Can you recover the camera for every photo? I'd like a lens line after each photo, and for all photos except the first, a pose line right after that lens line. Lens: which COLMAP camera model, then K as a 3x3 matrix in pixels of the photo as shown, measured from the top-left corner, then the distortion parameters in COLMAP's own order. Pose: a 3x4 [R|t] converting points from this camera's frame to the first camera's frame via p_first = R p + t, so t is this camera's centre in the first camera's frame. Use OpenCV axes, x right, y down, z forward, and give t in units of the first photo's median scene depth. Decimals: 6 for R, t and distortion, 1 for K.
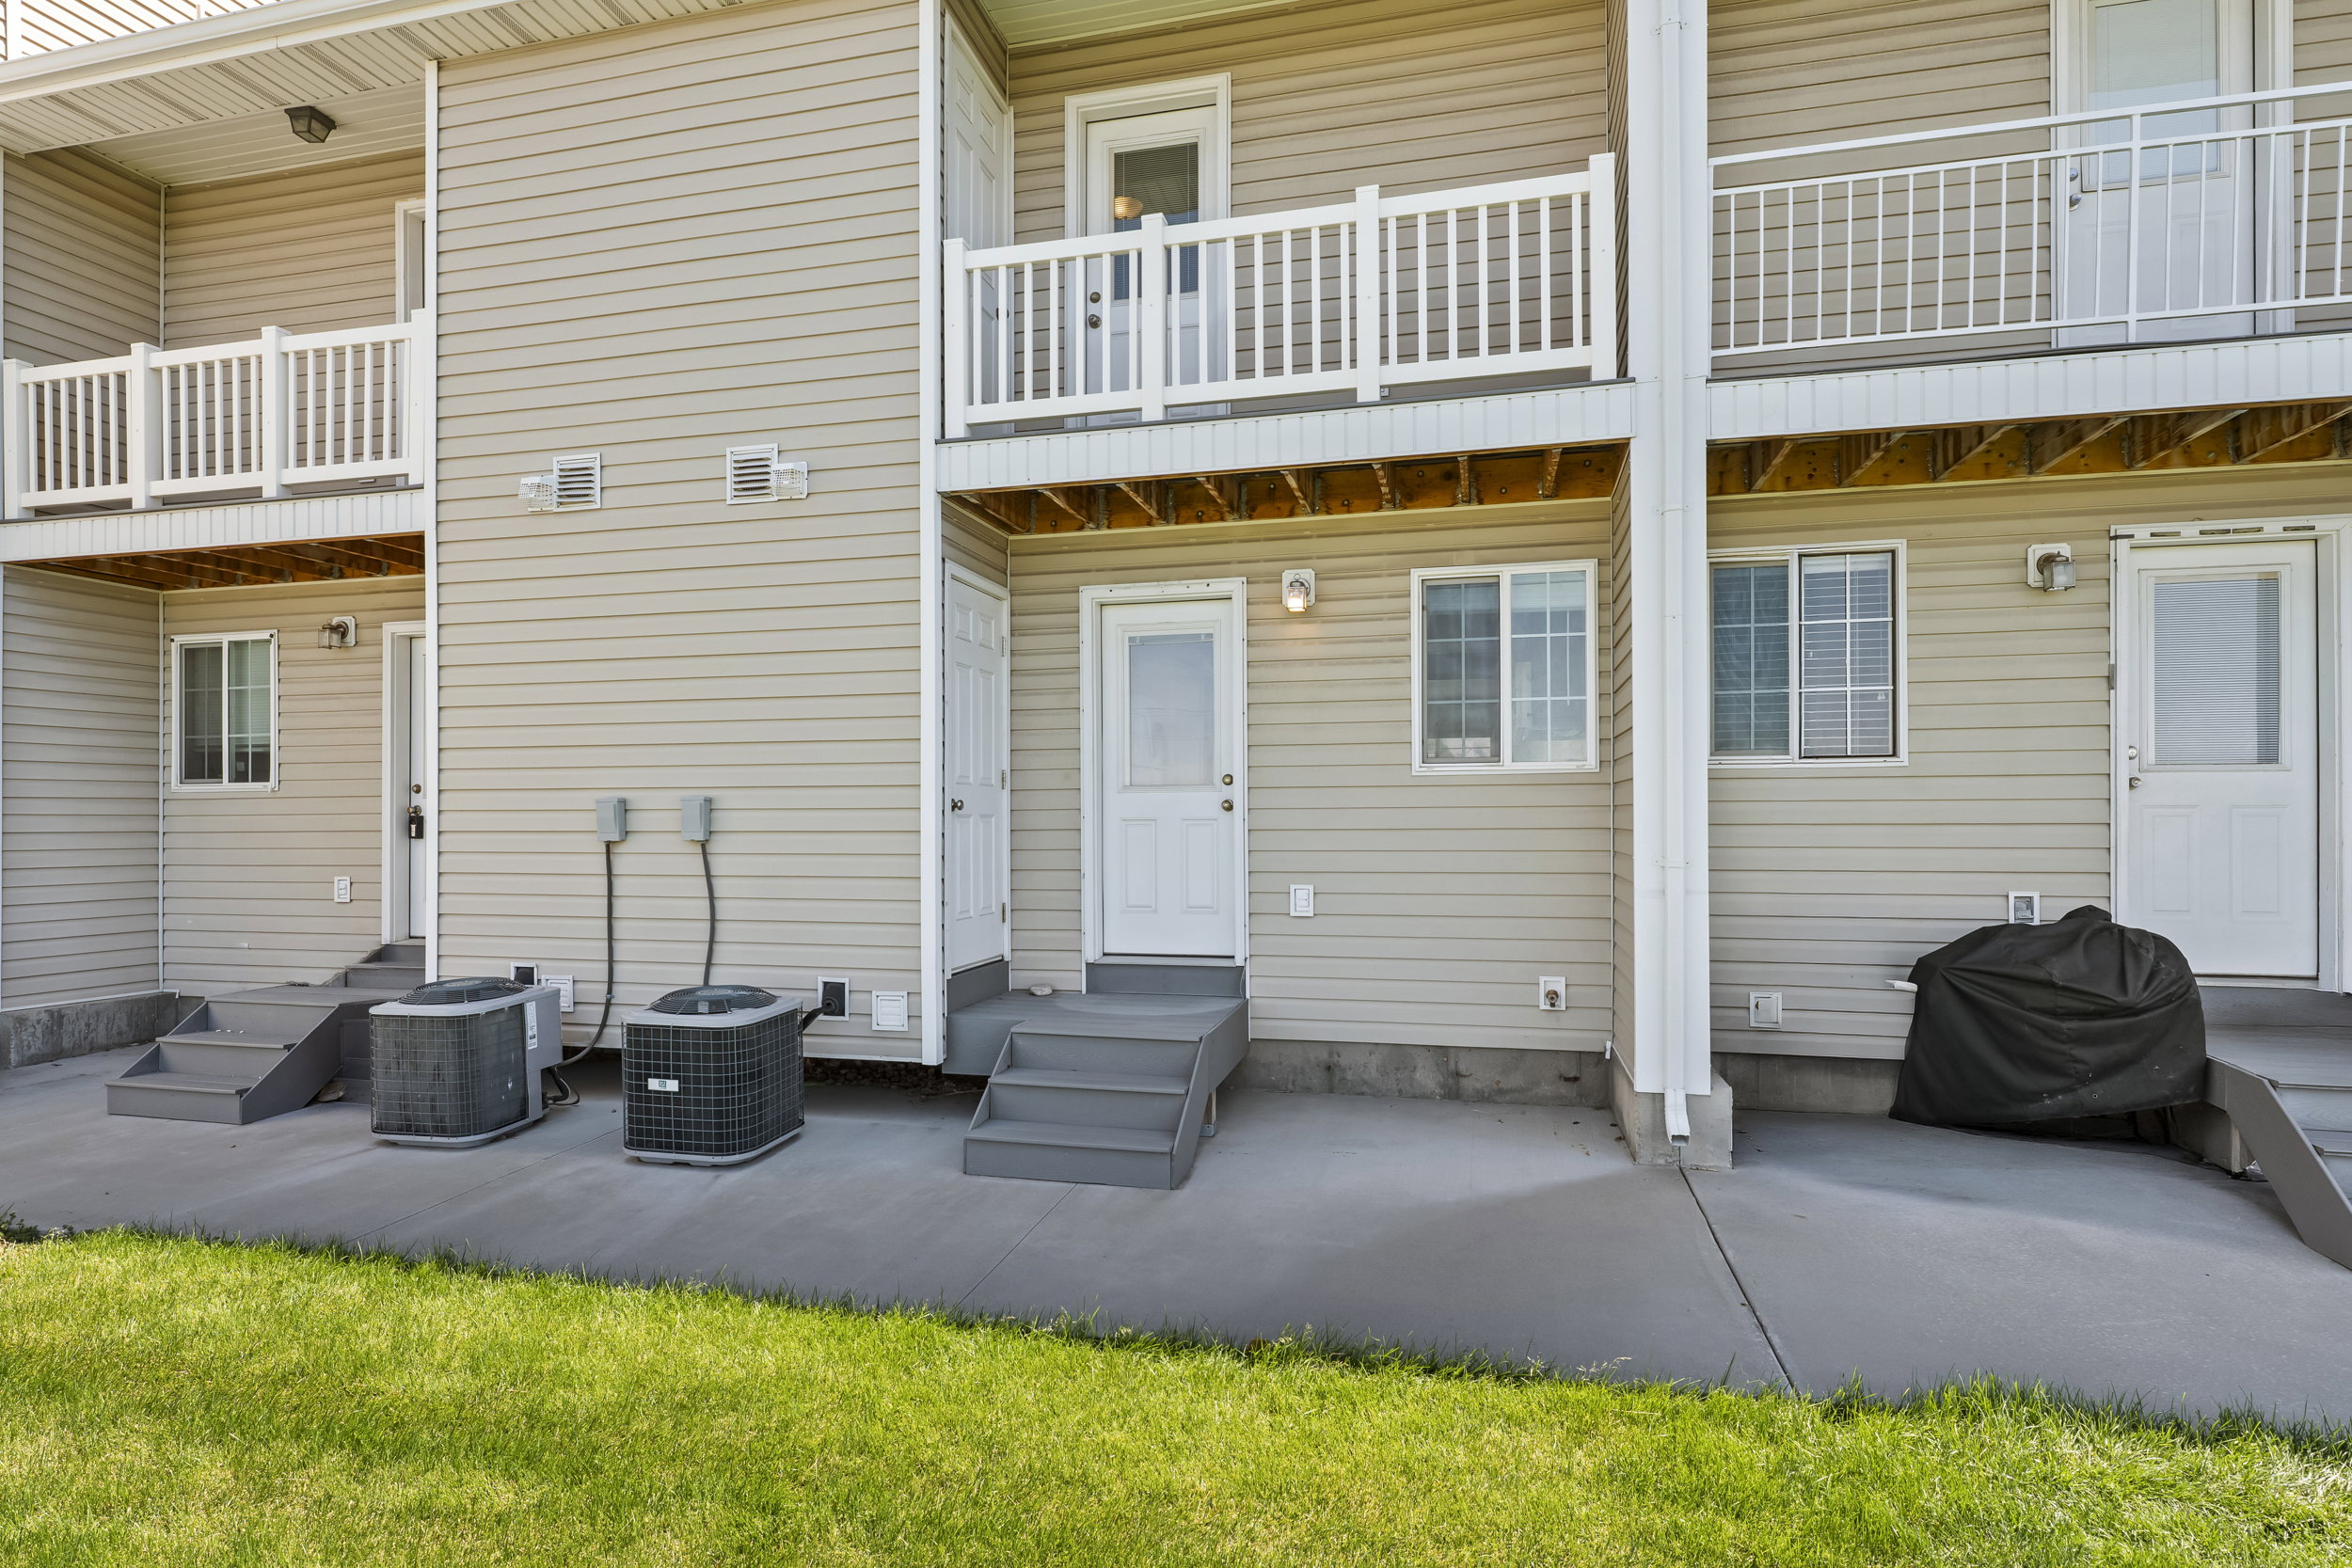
lens RADIAL K [[1237.5, 0, 1179.2], [0, 1237.5, 826.0], [0, 0, 1]] dist [-0.001004, -0.000196]
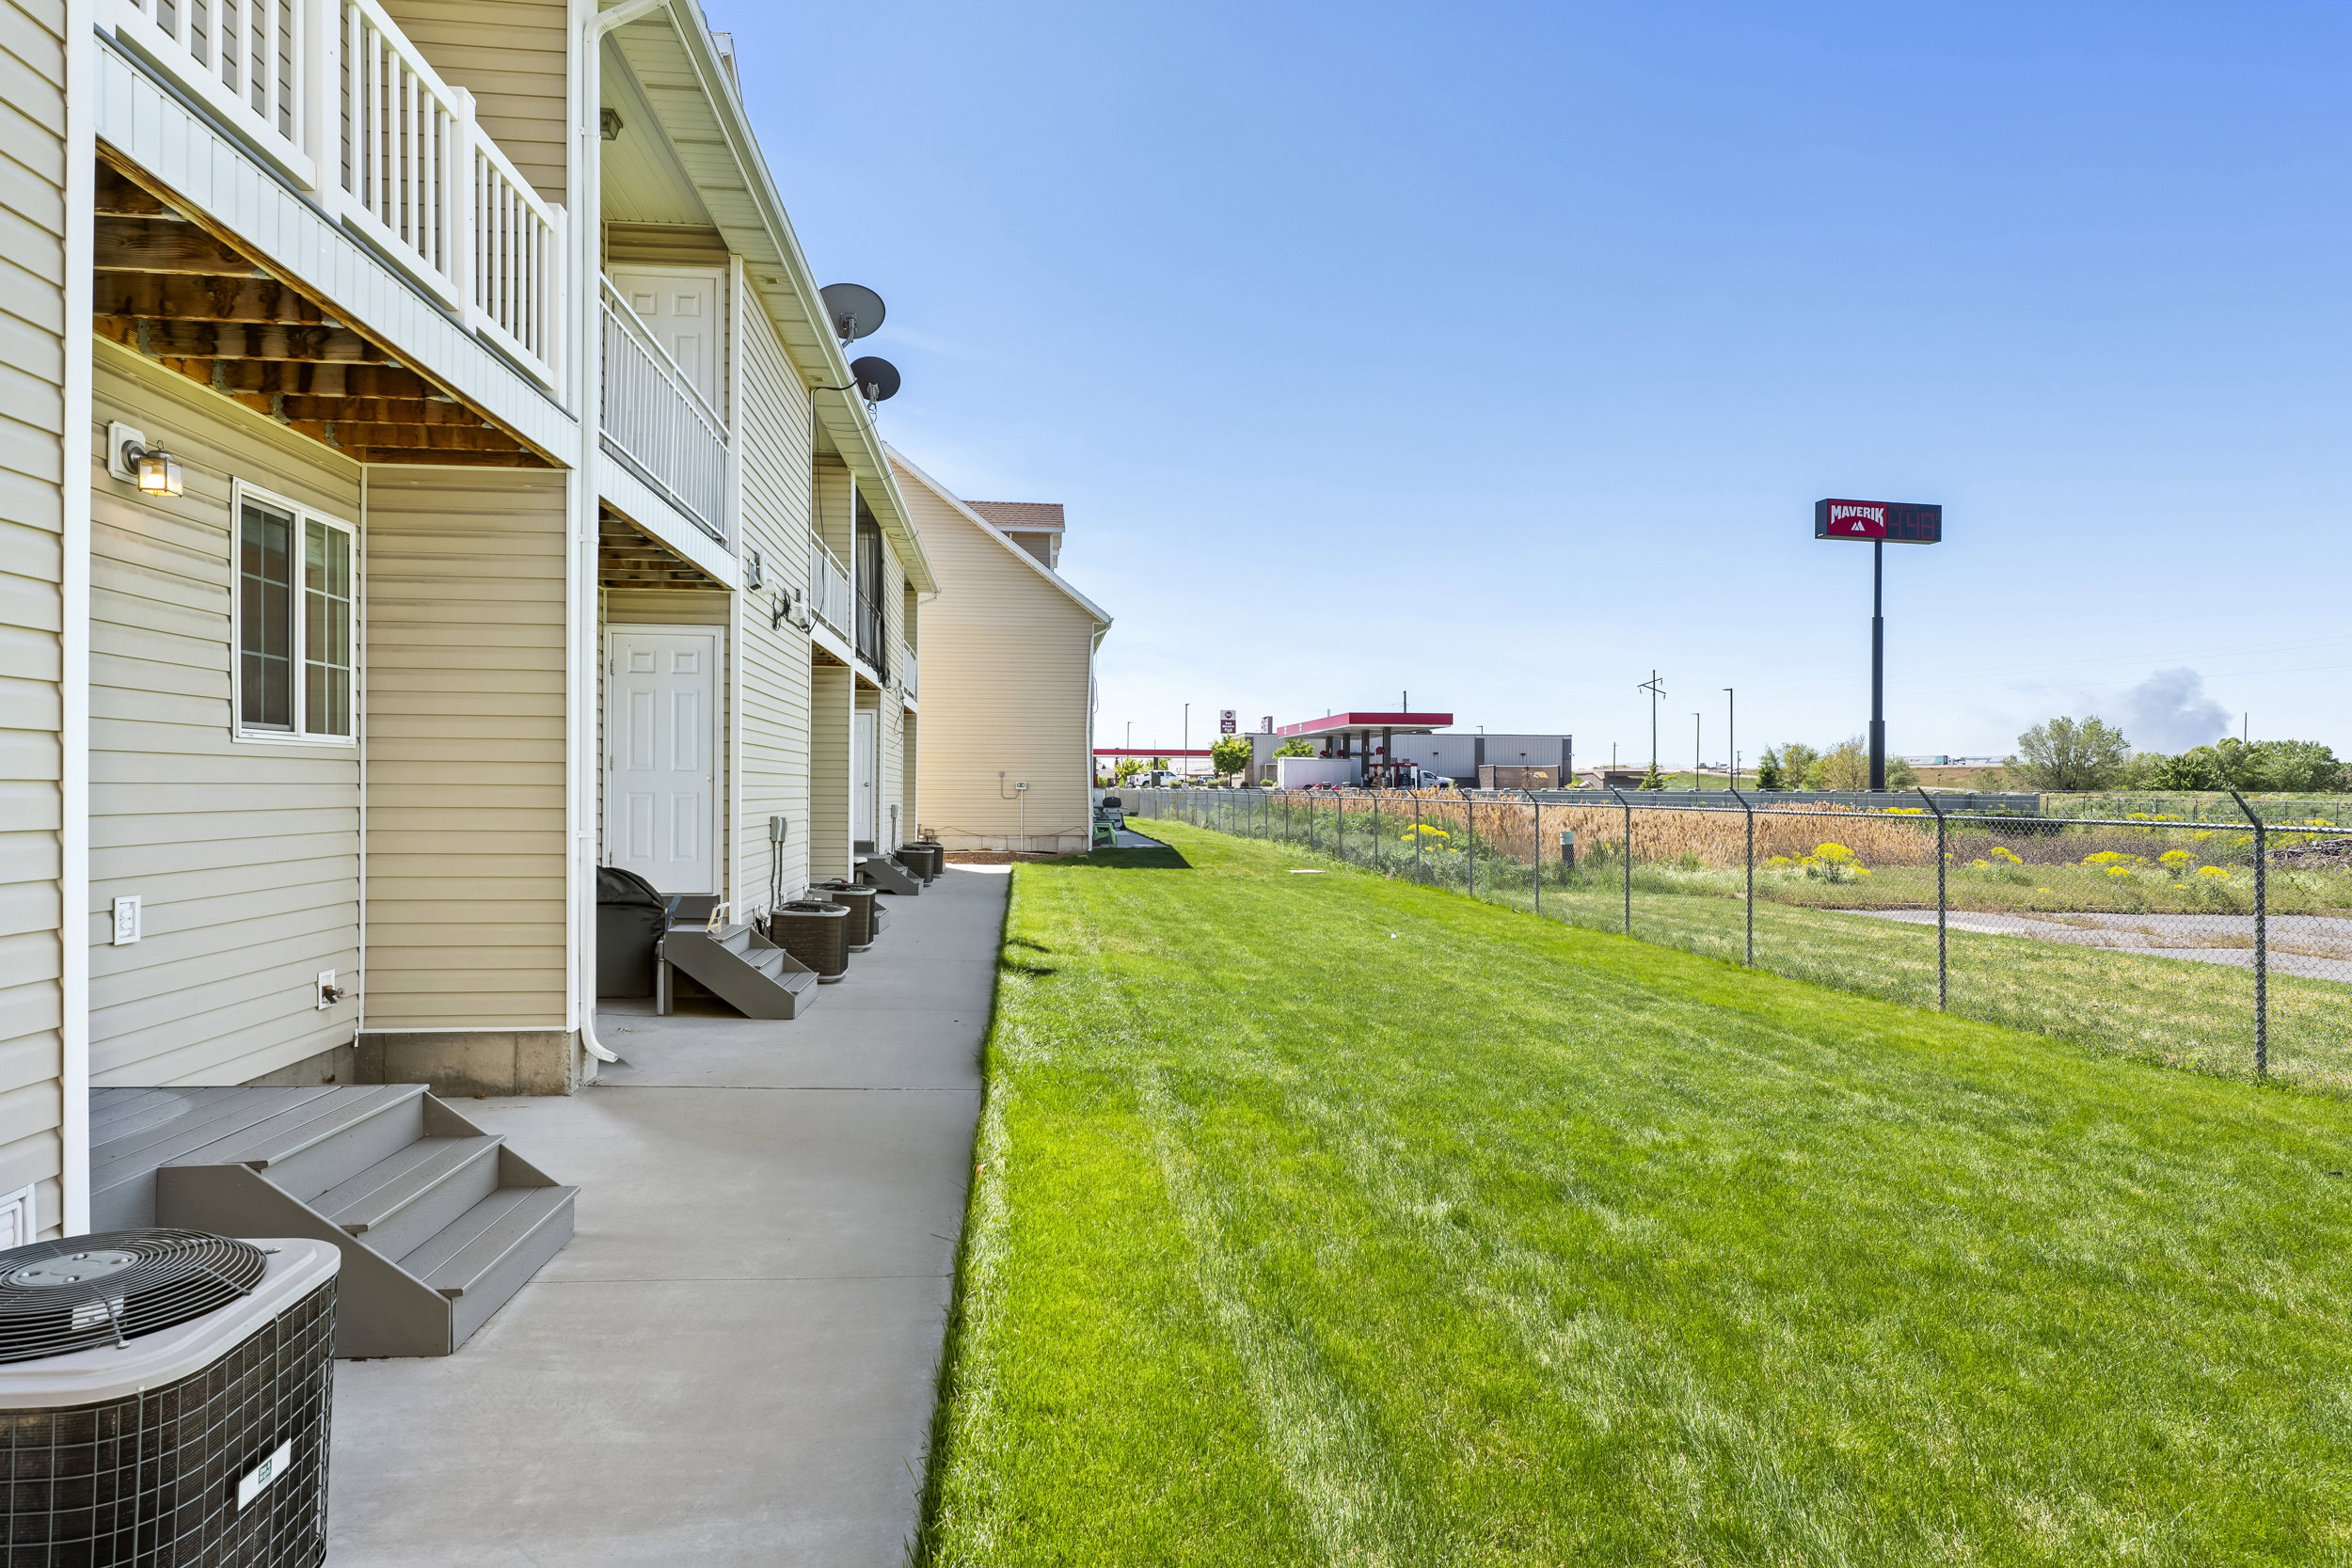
lens RADIAL K [[1199.1, 0, 1176.0], [0, 1199.1, 784.0], [0, 0, 1]] dist [-0.000828, -0.000167]
pose [[-0.364735, 0.010967, 0.931047, -0.792090], [0.000116, 0.999931, -0.011733, -0.006064], [-0.931111, -0.004171, -0.364711, 0.781375]]
